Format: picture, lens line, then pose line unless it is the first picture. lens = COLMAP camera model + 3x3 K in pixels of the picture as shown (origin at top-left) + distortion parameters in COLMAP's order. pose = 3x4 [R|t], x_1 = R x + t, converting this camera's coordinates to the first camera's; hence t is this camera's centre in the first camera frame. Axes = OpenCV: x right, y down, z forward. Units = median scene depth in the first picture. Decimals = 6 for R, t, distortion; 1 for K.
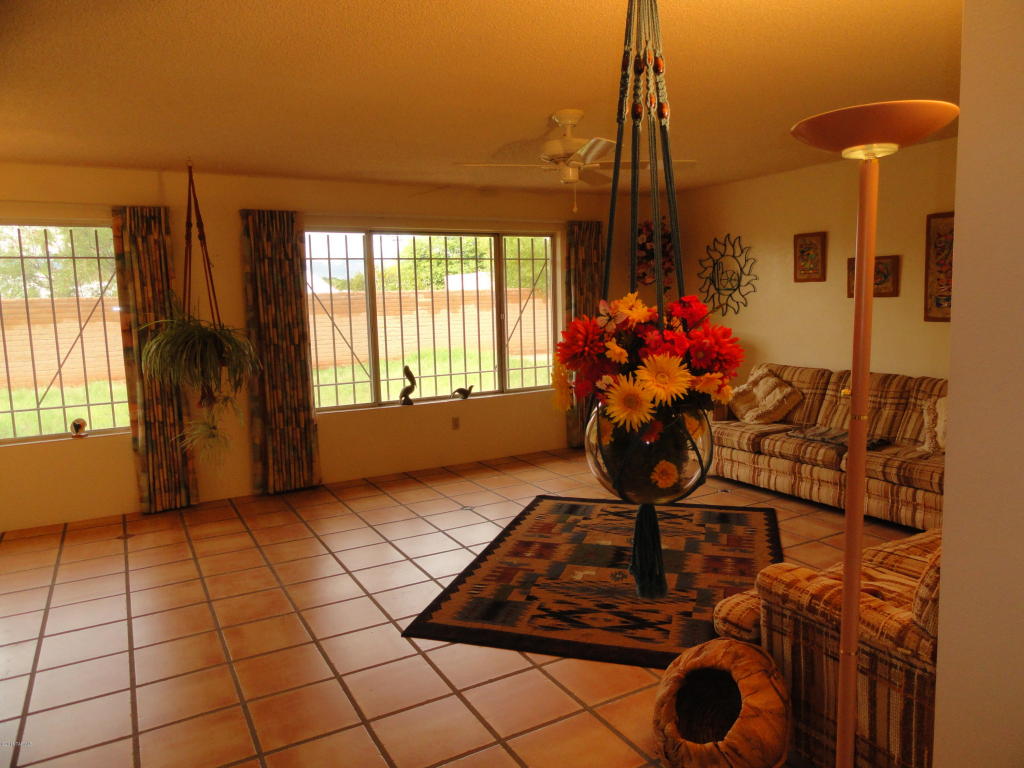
lens RADIAL K [[714.0, 0, 515.2], [0, 714.0, 384.0], [0, 0, 1]] dist [-0.004155, 0.005533]
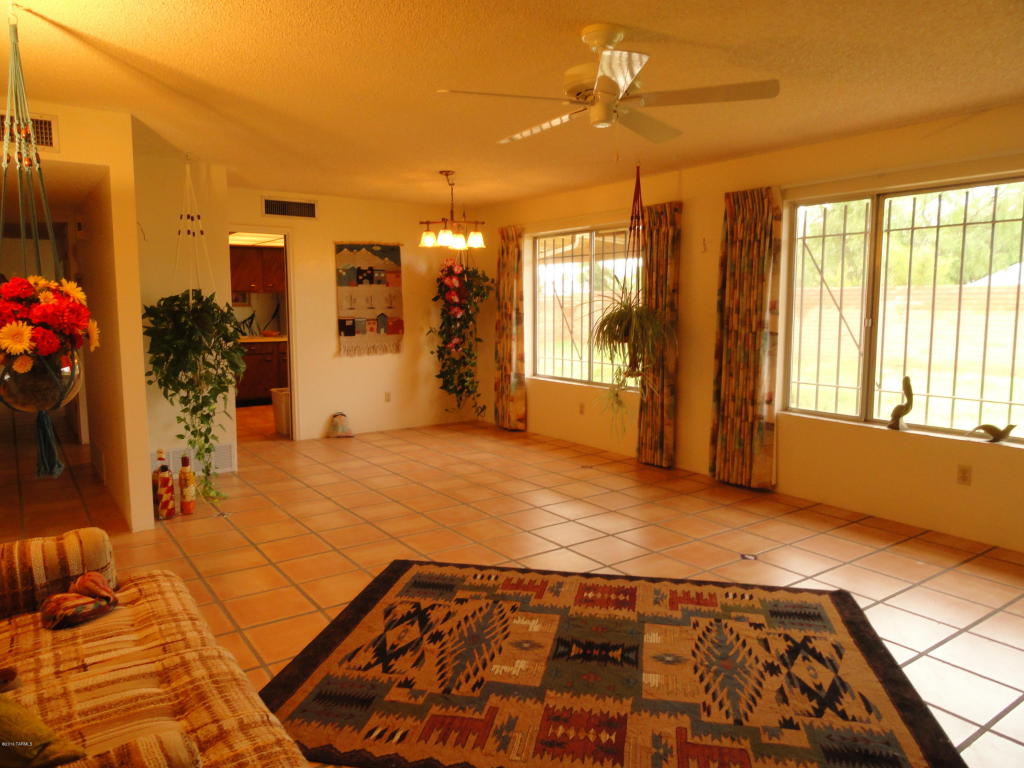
lens RADIAL K [[714.0, 0, 515.2], [0, 714.0, 384.0], [0, 0, 1]] dist [-0.004155, 0.005533]
pose [[0.103705, 0.137942, -0.984996, 0.708701], [-0.119953, 0.984842, 0.125291, -0.083060], [0.987348, 0.105160, 0.118679, 0.717318]]
